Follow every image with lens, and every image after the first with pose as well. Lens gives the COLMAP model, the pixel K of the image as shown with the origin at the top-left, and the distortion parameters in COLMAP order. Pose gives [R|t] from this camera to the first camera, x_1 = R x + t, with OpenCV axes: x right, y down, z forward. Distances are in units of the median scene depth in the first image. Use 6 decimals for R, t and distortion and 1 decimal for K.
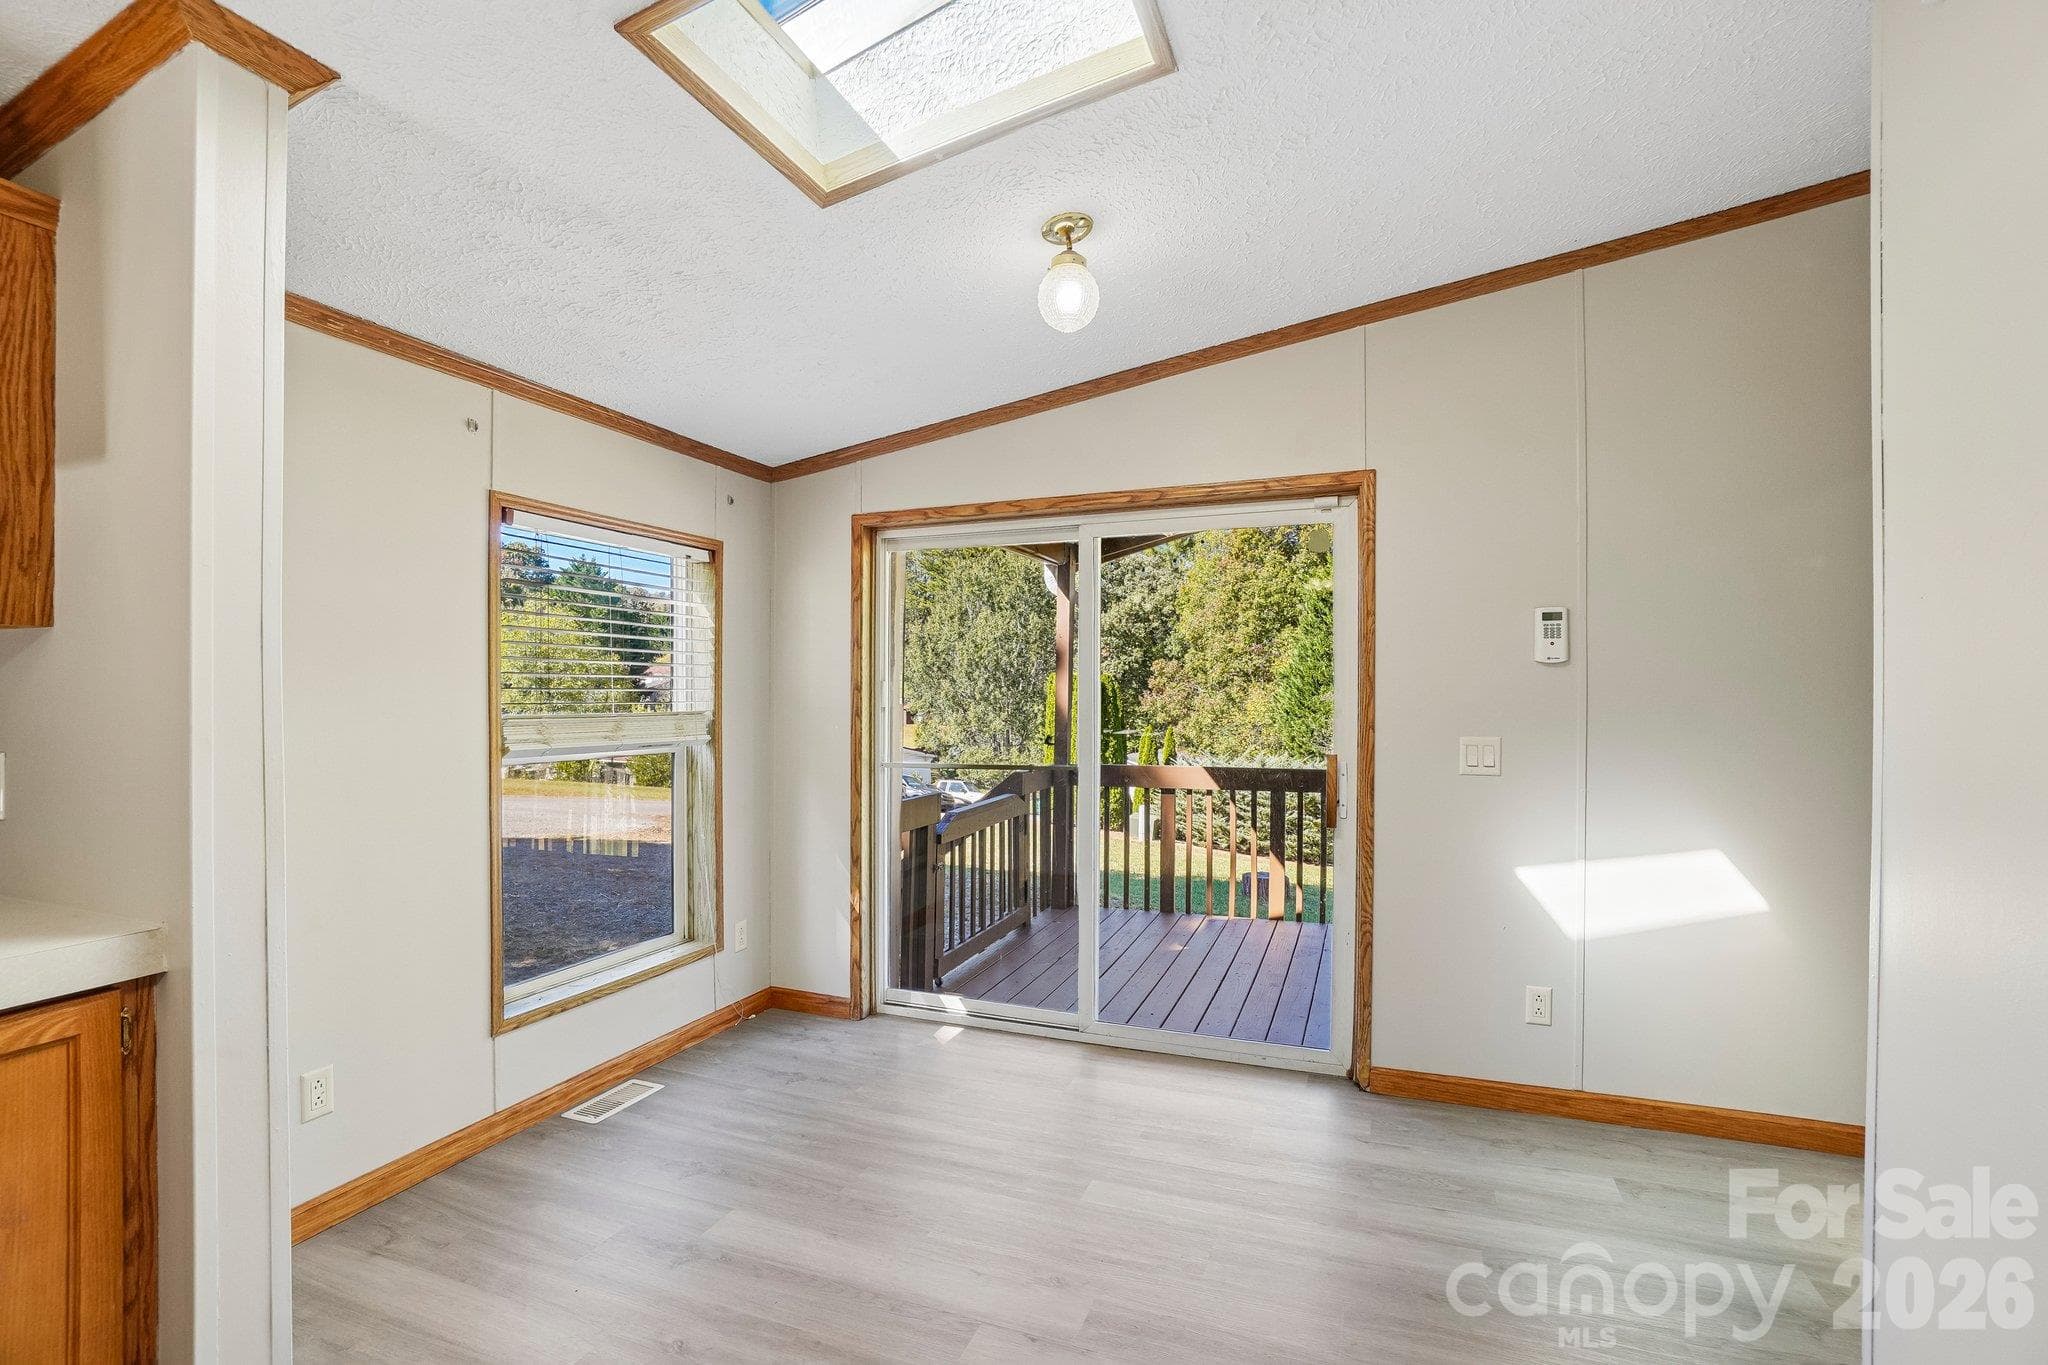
lens RADIAL K [[931.7, 0, 1020.4], [0, 931.7, 697.3], [0, 0, 1]] dist [-0.033103, 0.000150]
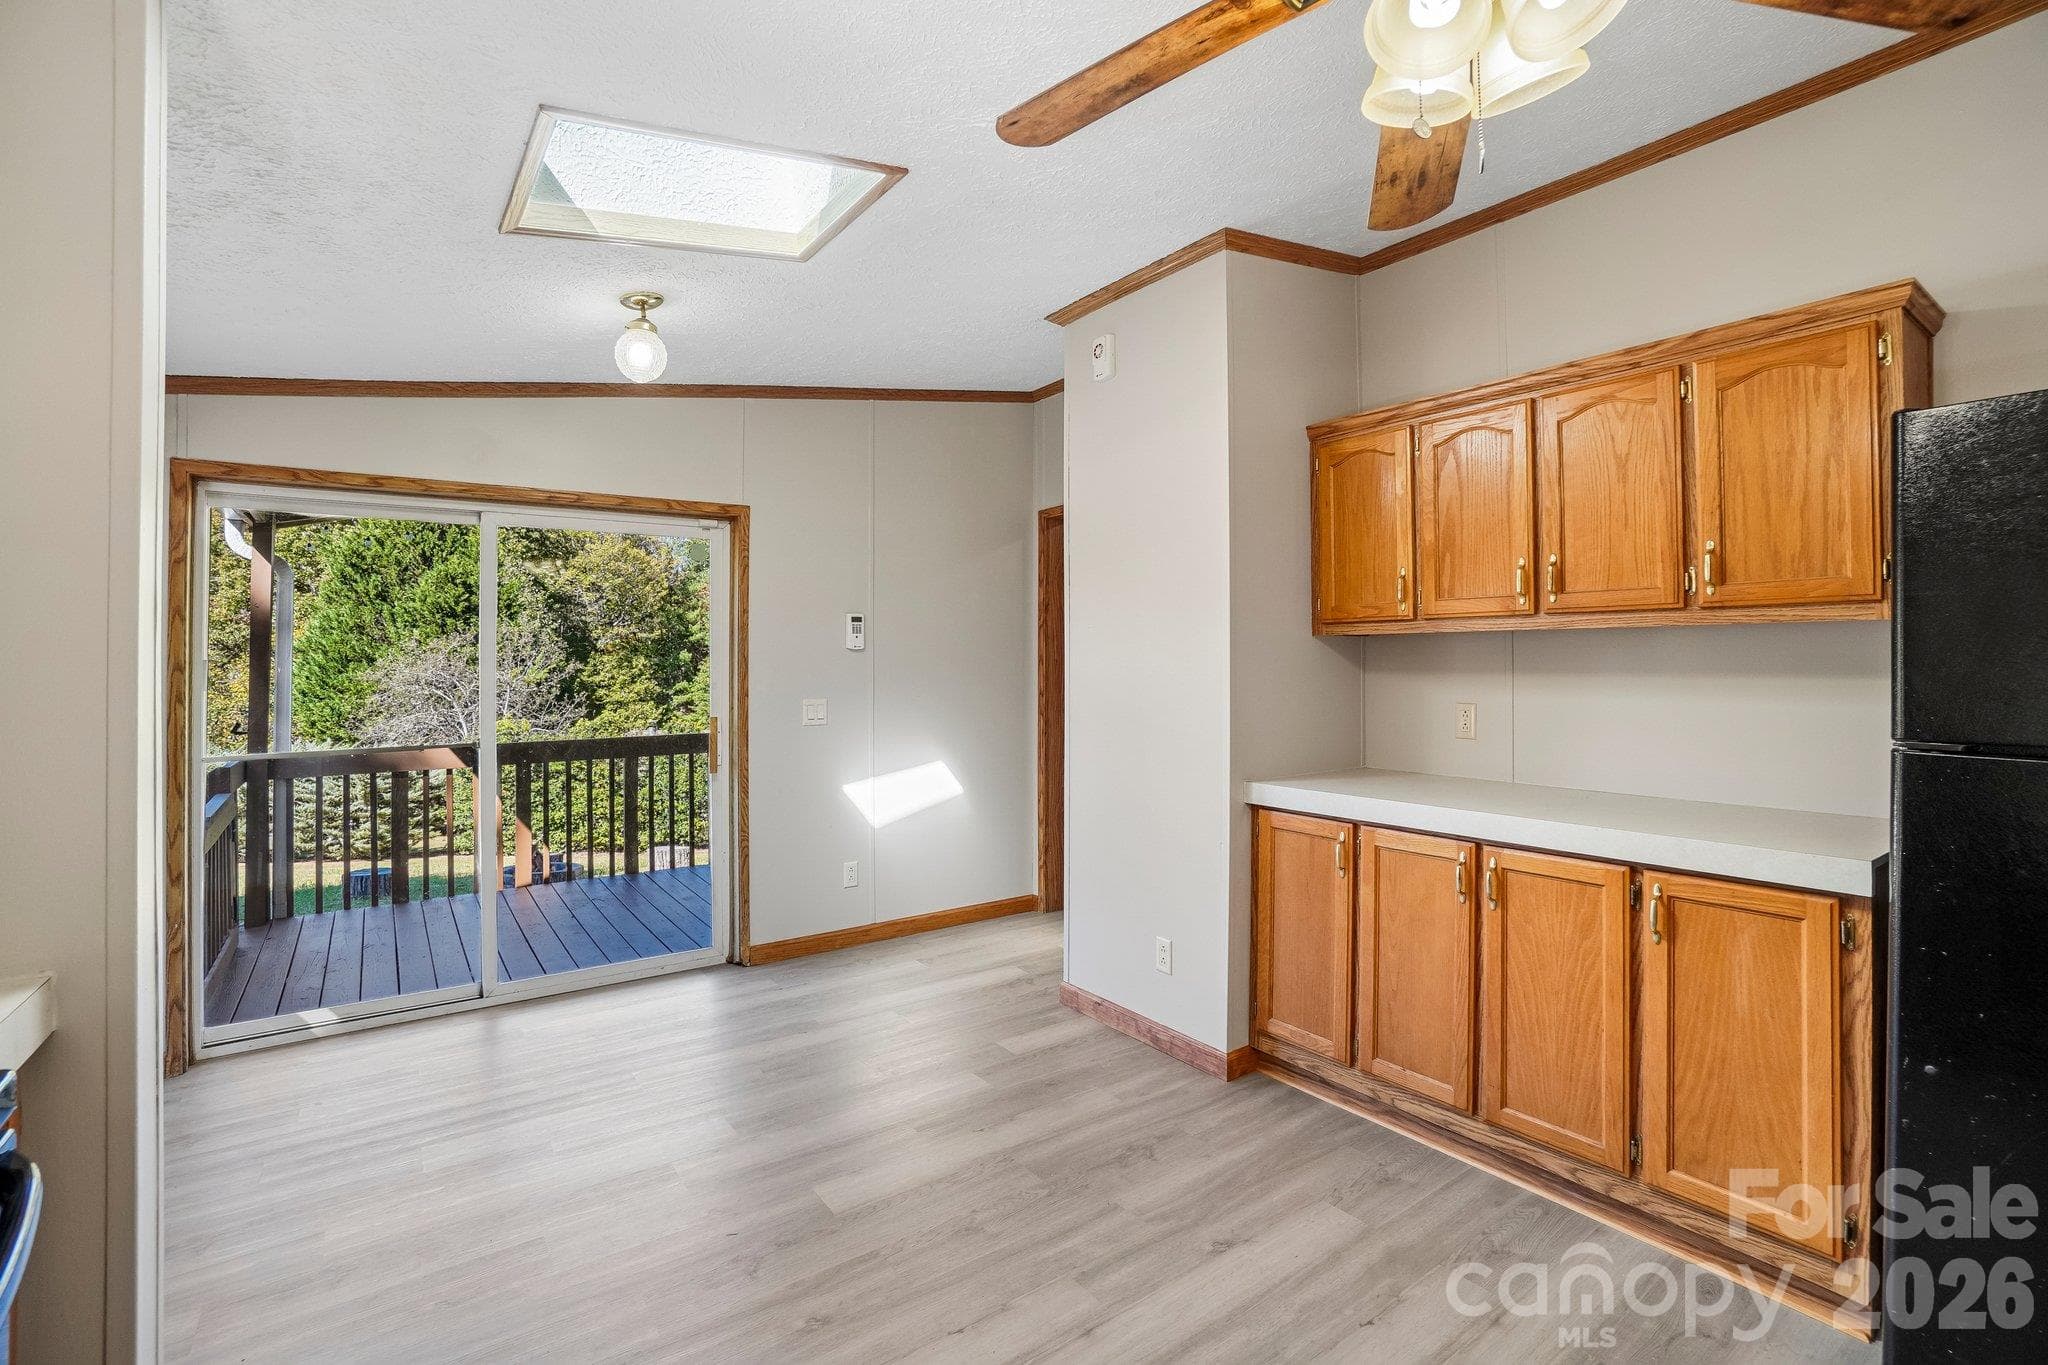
lens RADIAL K [[924.0, 0, 1020.8], [0, 924.0, 671.8], [0, 0, 1]] dist [-0.030023, 0.000589]
pose [[0.554264, -0.009571, 0.832286, -0.504961], [0.010734, 0.999933, 0.004351, -0.003671], [-0.832272, 0.006522, 0.554329, -0.076988]]
